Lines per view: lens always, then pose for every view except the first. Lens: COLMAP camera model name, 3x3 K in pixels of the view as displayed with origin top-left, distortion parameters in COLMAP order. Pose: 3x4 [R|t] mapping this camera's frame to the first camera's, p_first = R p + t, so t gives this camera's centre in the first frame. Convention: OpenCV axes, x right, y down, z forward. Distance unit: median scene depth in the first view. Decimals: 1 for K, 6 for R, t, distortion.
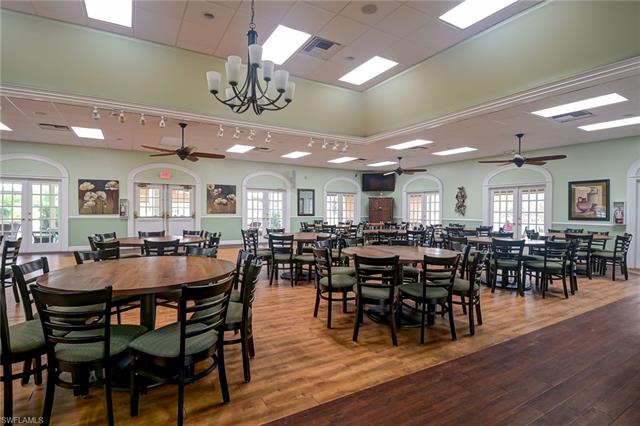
lens RADIAL K [[338.9, 0, 306.5], [0, 338.9, 213.0], [0, 0, 1]] dist [0.039796, -0.033897]
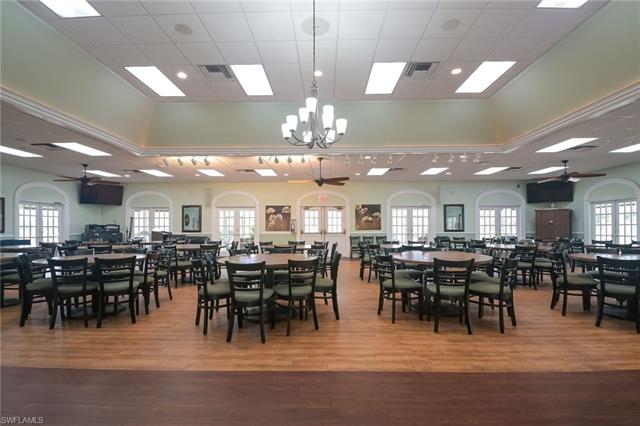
lens RADIAL K [[335.7, 0, 319.9], [0, 335.7, 235.9], [0, 0, 1]] dist [0.045635, -0.031533]
pose [[0.849632, 0.000890, -0.527376, 0.214680], [0.007107, 0.999888, 0.013137, 0.006060], [0.527329, -0.014910, 0.849531, -0.037399]]
